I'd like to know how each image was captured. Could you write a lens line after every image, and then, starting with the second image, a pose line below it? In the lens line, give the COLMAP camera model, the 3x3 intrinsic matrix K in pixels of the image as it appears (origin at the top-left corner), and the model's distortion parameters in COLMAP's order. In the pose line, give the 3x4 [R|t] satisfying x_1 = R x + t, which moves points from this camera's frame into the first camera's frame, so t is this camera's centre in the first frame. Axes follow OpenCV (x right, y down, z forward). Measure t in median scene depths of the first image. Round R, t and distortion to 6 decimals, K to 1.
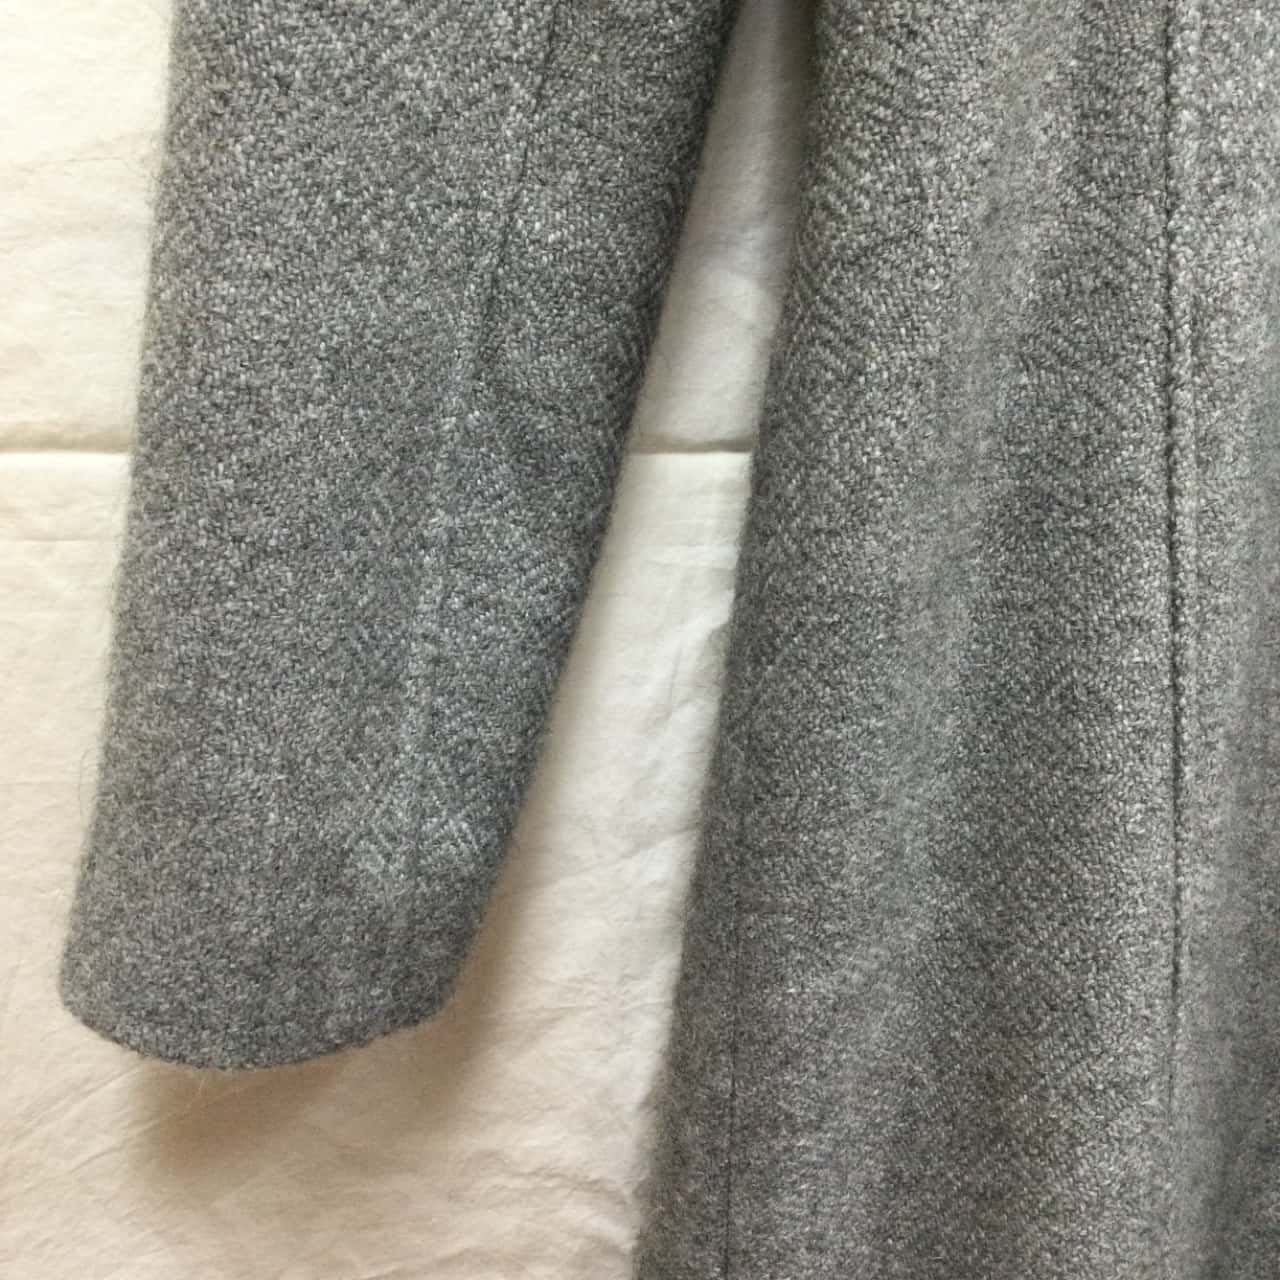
lens RADIAL K [[1526.8, 0, 641.1], [0, 1526.8, 642.0], [0, 0, 1]] dist [0.070679, 0.000000]
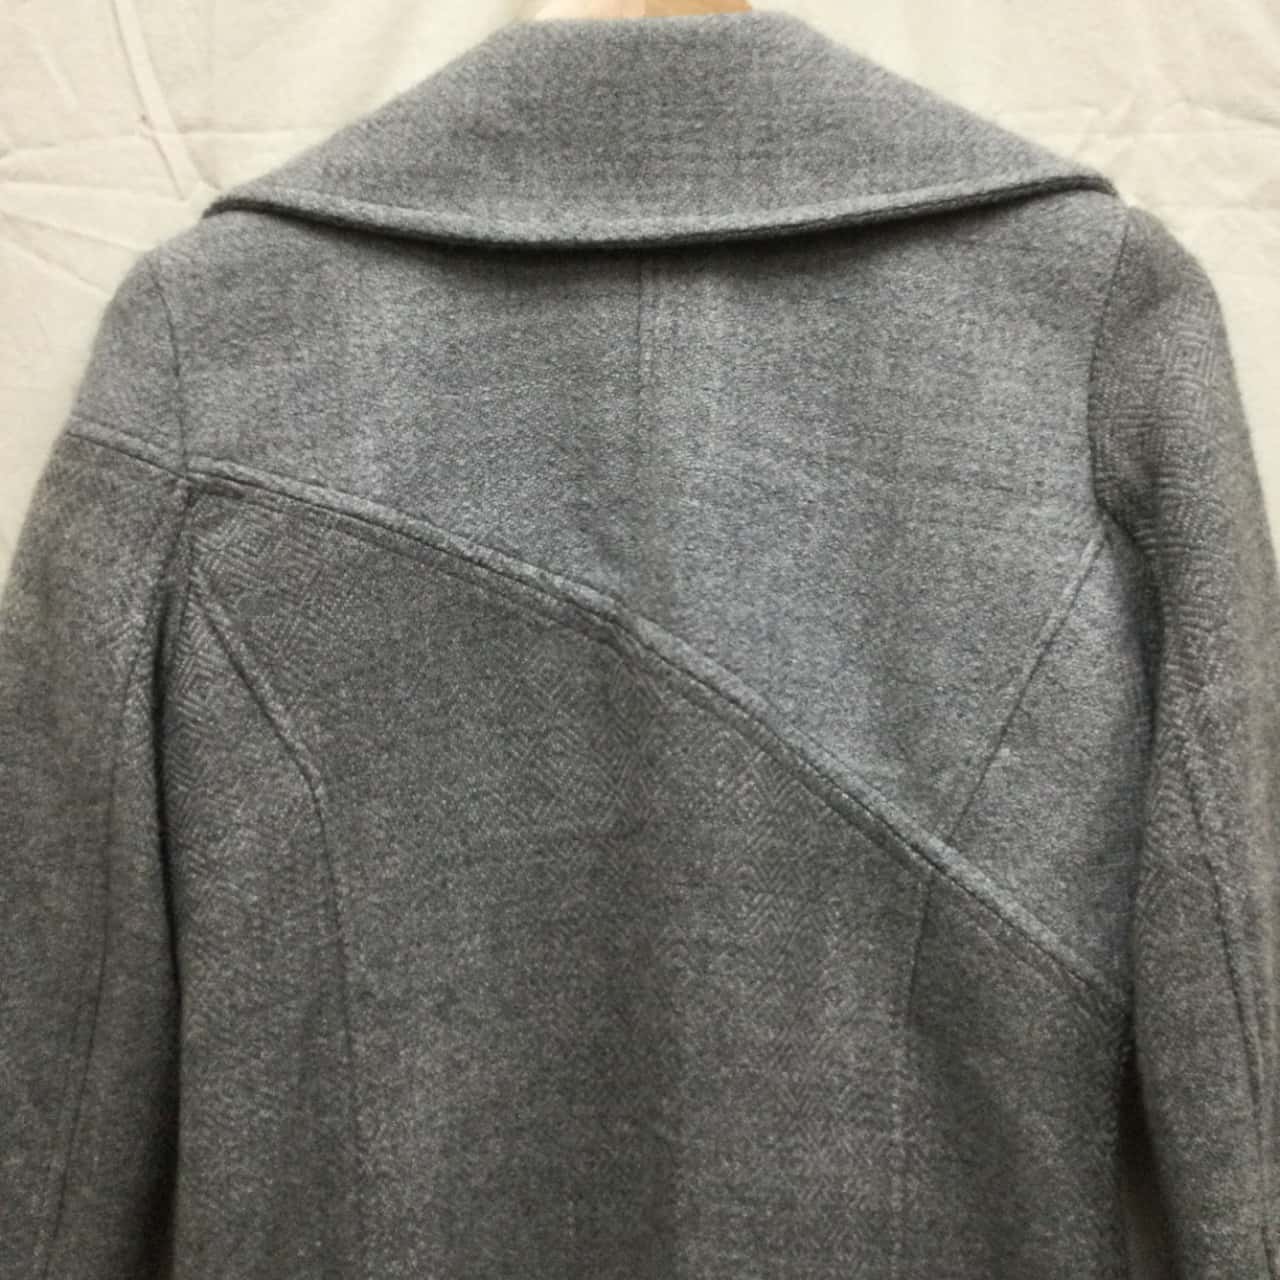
lens RADIAL K [[1526.8, 0, 641.0], [0, 1526.8, 628.2], [0, 0, 1]] dist [0.070679, 0.000000]
pose [[0.988661, 0.004867, -0.150087, 0.875194], [-0.052066, 0.948585, -0.312210, -0.480904], [0.140851, 0.316485, 0.938082, -0.853227]]
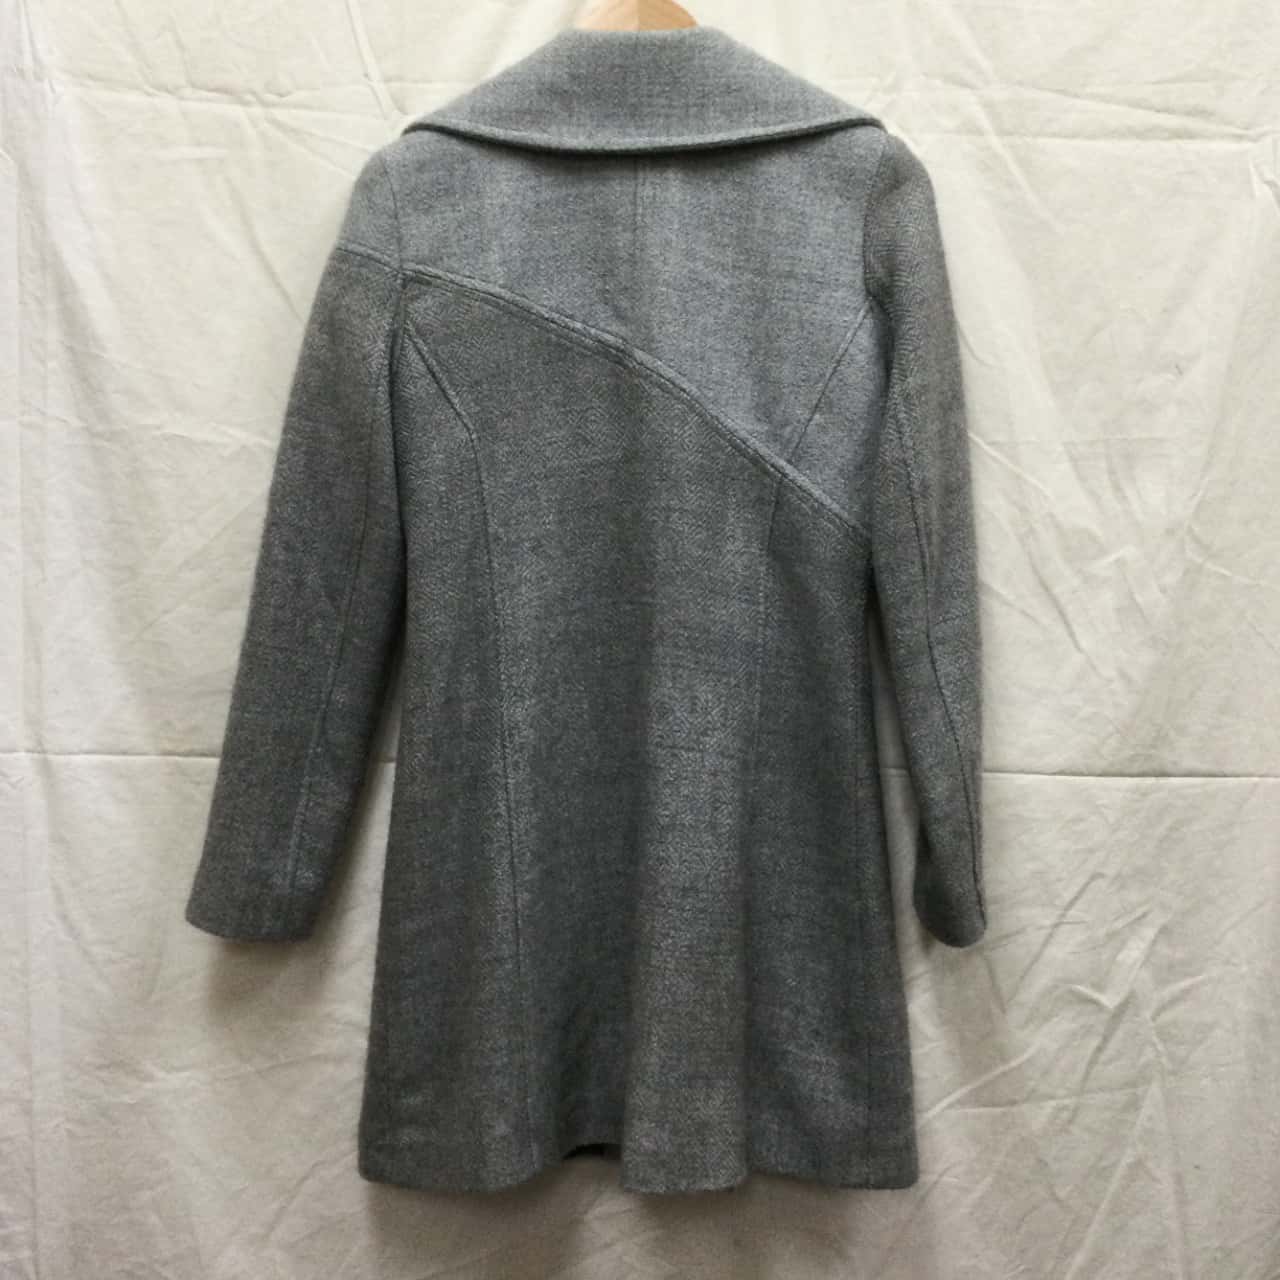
lens RADIAL K [[1526.8, 0, 641.0], [0, 1526.8, 637.7], [0, 0, 1]] dist [0.070679, 0.000000]
pose [[0.993045, 0.022082, -0.115645, 1.033474], [-0.046165, 0.976625, -0.209936, 0.306491], [0.108306, 0.213815, 0.970852, -2.394425]]
